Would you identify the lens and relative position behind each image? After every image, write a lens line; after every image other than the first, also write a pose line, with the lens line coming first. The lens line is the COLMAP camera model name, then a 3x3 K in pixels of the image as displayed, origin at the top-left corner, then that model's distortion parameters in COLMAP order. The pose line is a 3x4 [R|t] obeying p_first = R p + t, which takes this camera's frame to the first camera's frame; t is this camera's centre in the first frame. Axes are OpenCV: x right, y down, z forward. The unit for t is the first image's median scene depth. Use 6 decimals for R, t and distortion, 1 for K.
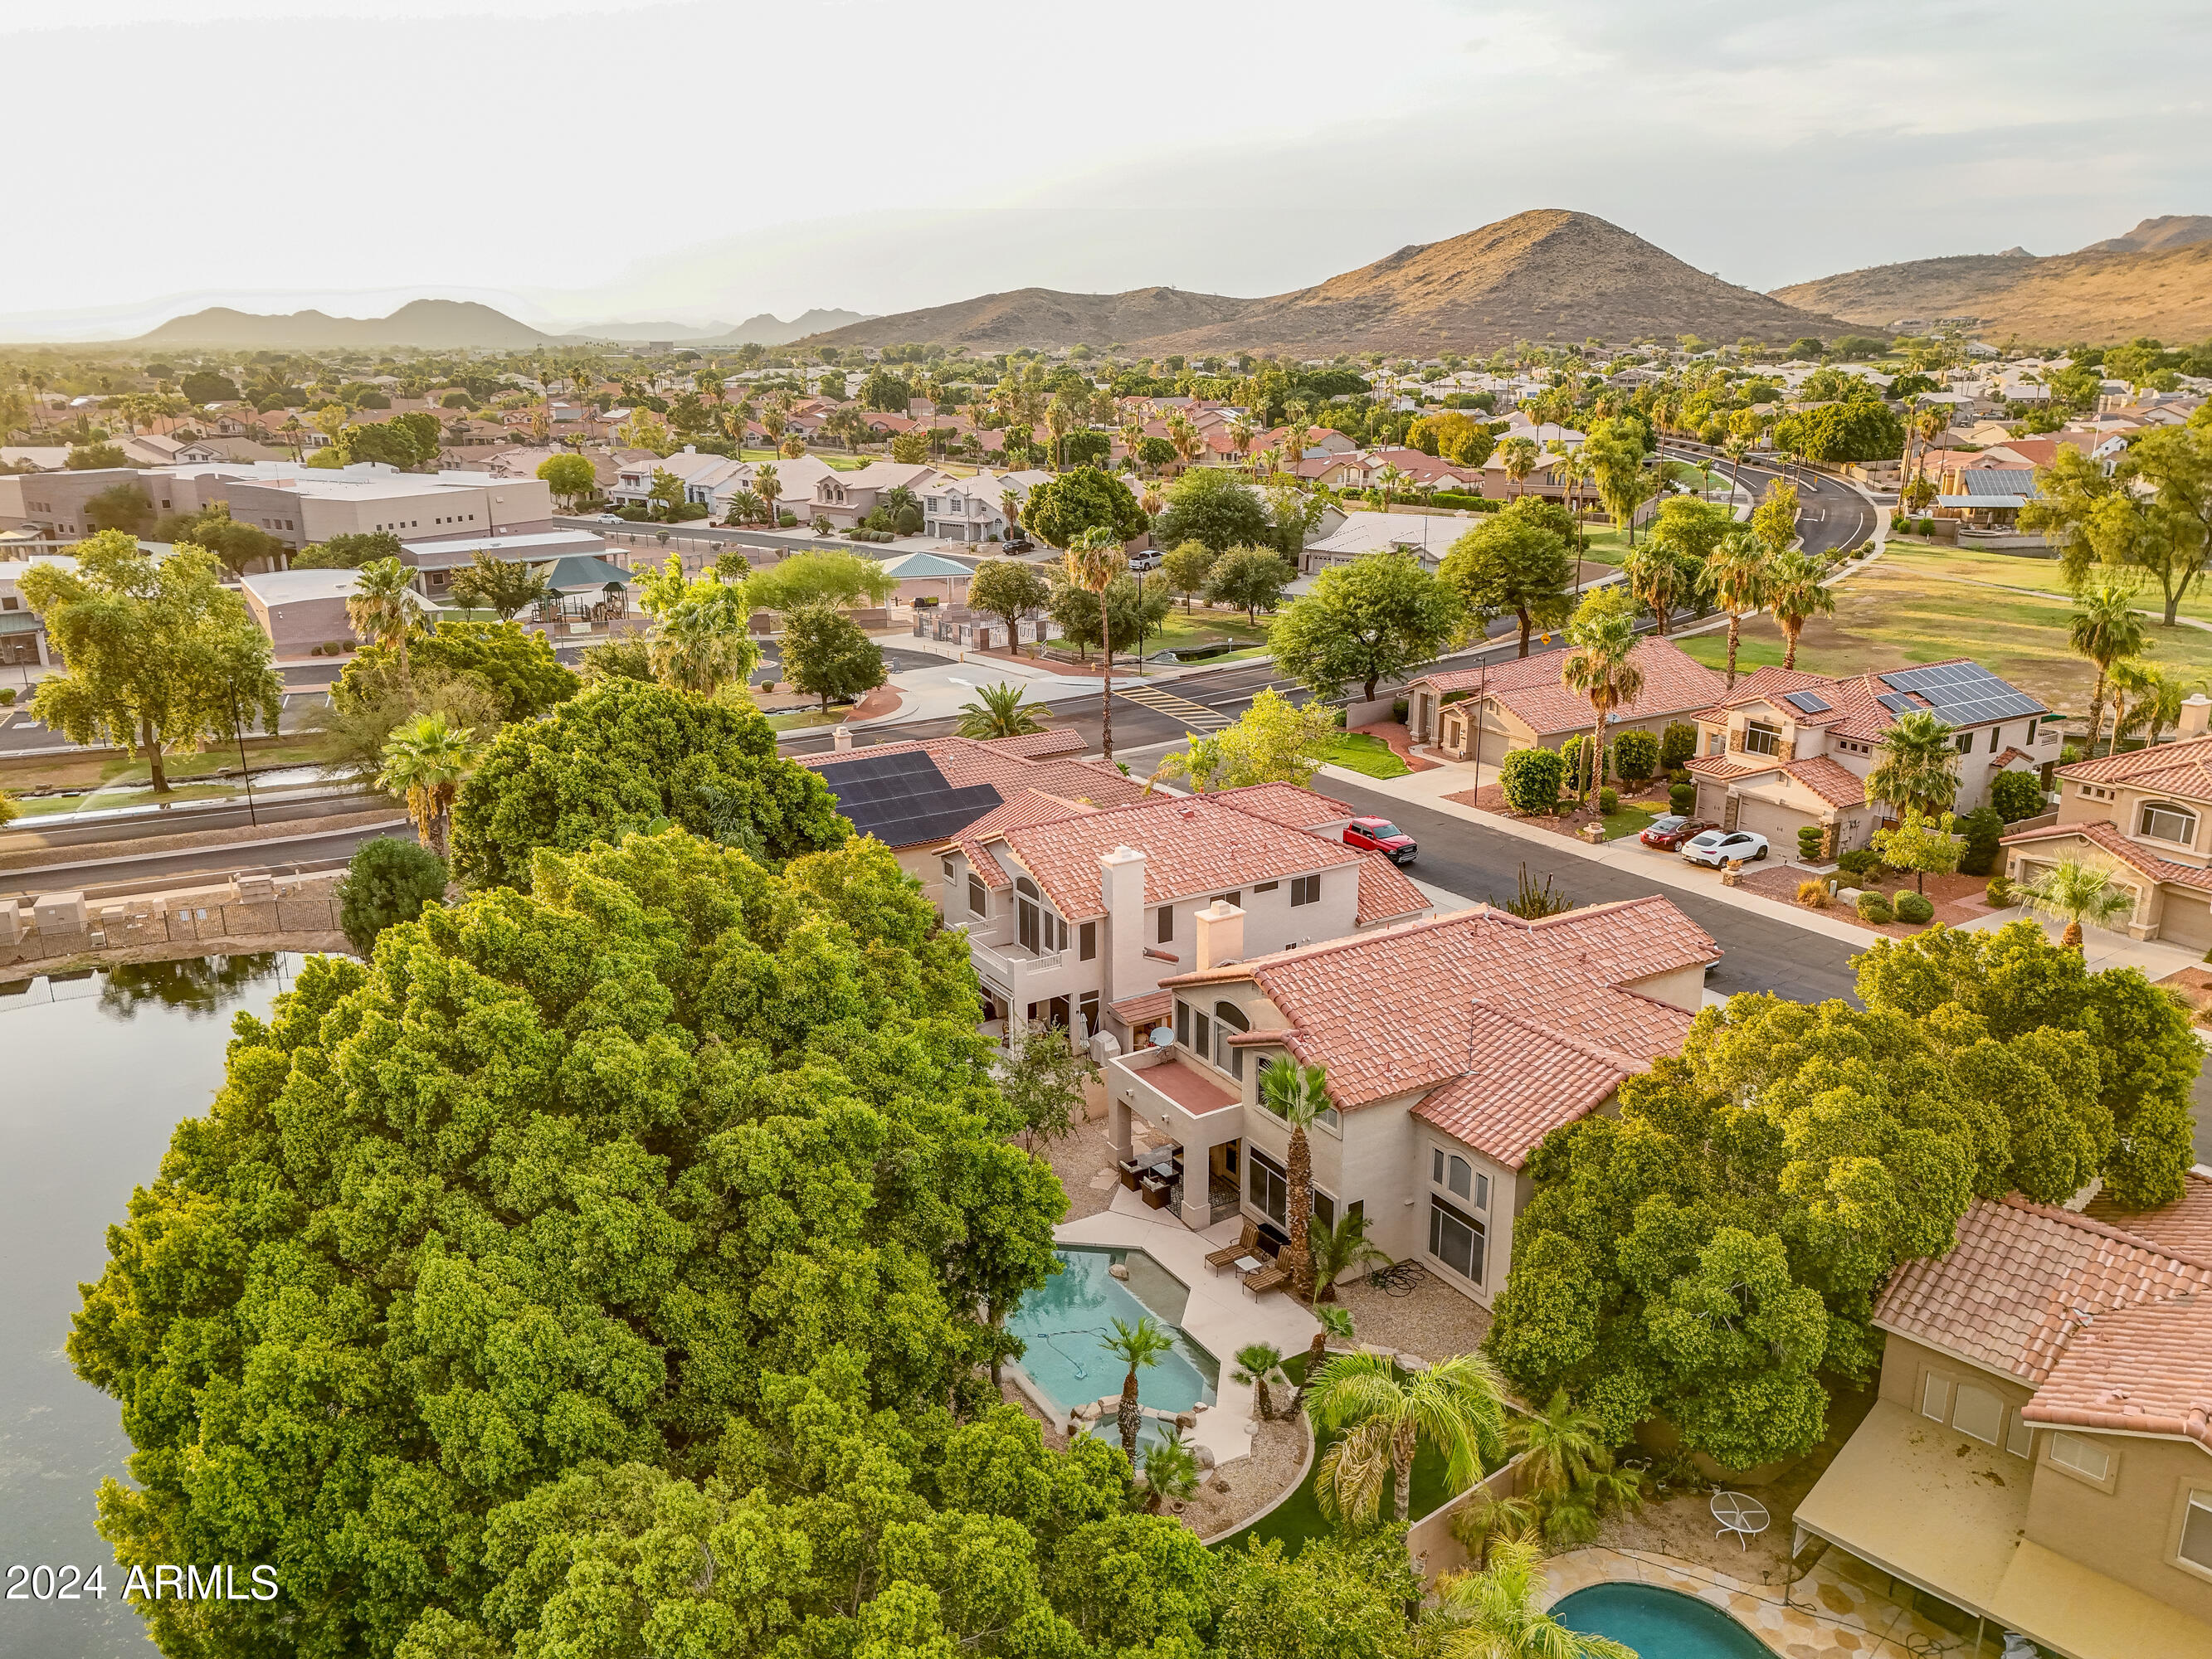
lens RADIAL K [[1615.9, 0, 1055.0], [0, 1615.9, 827.5], [0, 0, 1]] dist [0.059815, -0.052821]
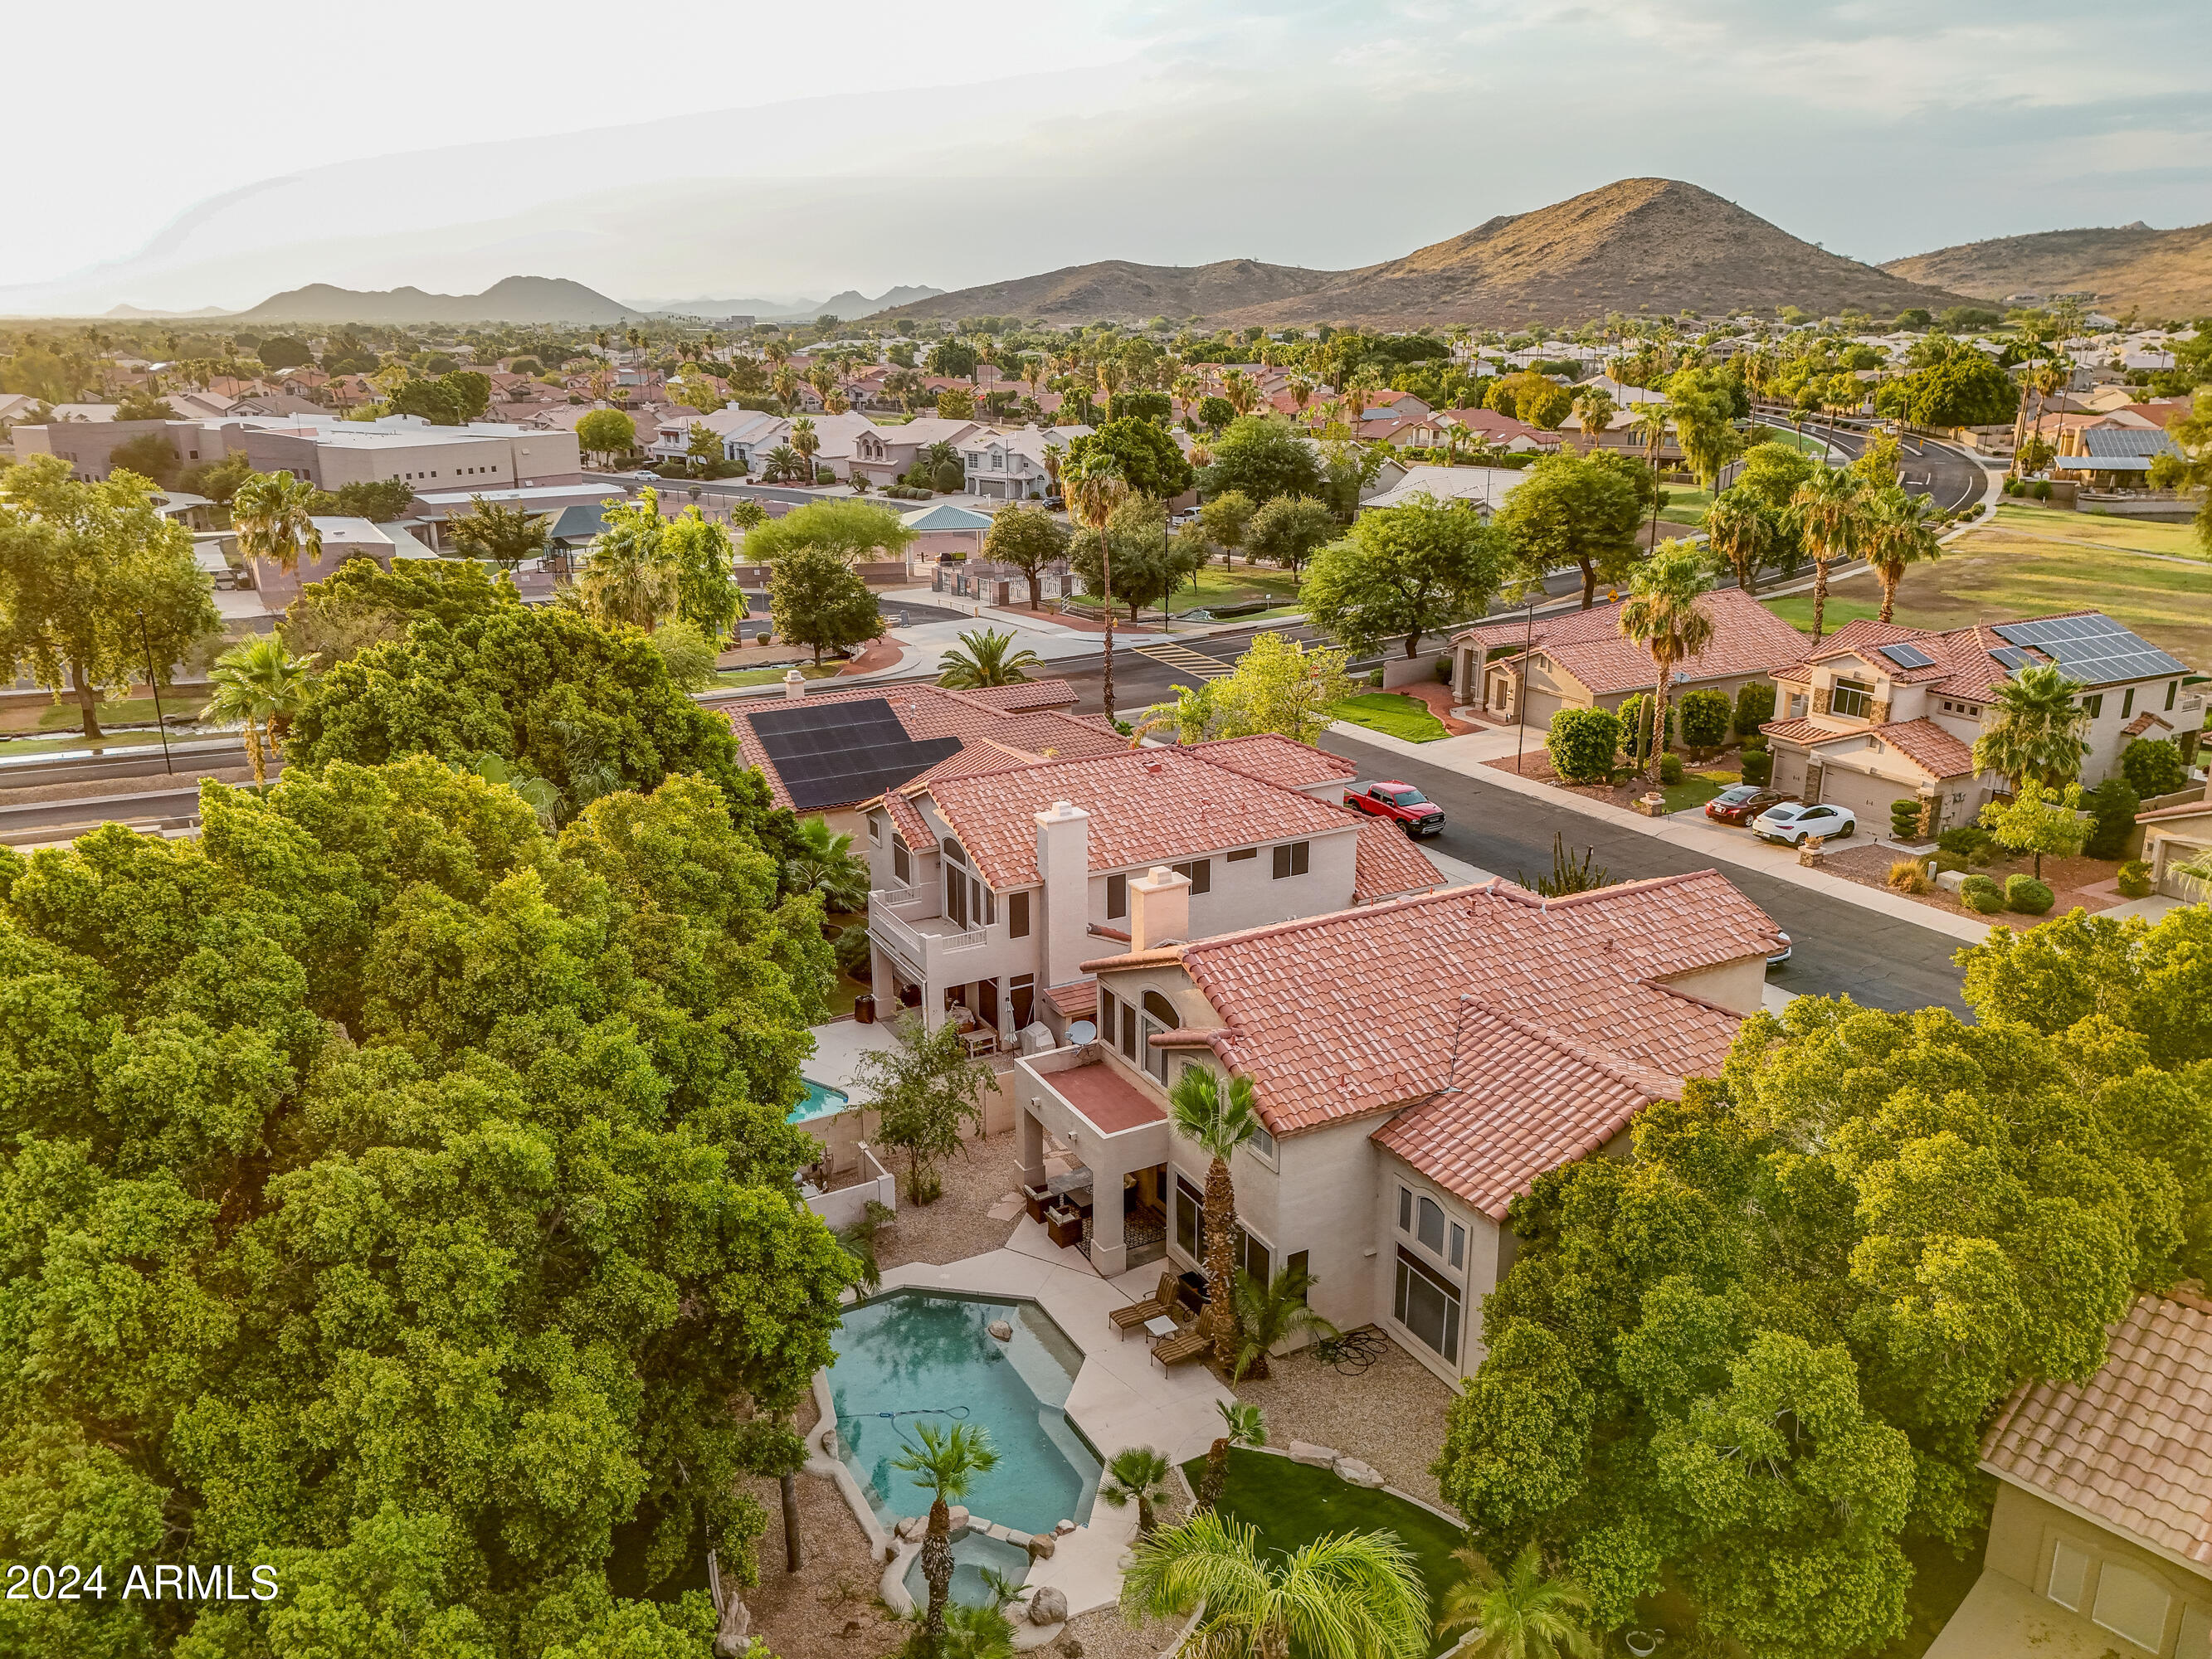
lens RADIAL K [[1615.9, 0, 1055.0], [0, 1615.9, 827.5], [0, 0, 1]] dist [0.059815, -0.052821]
pose [[0.998786, 0.017028, -0.046229, 0.054301], [-0.016432, 0.999777, 0.013231, 0.009886], [0.046444, -0.012455, 0.998843, 0.116995]]
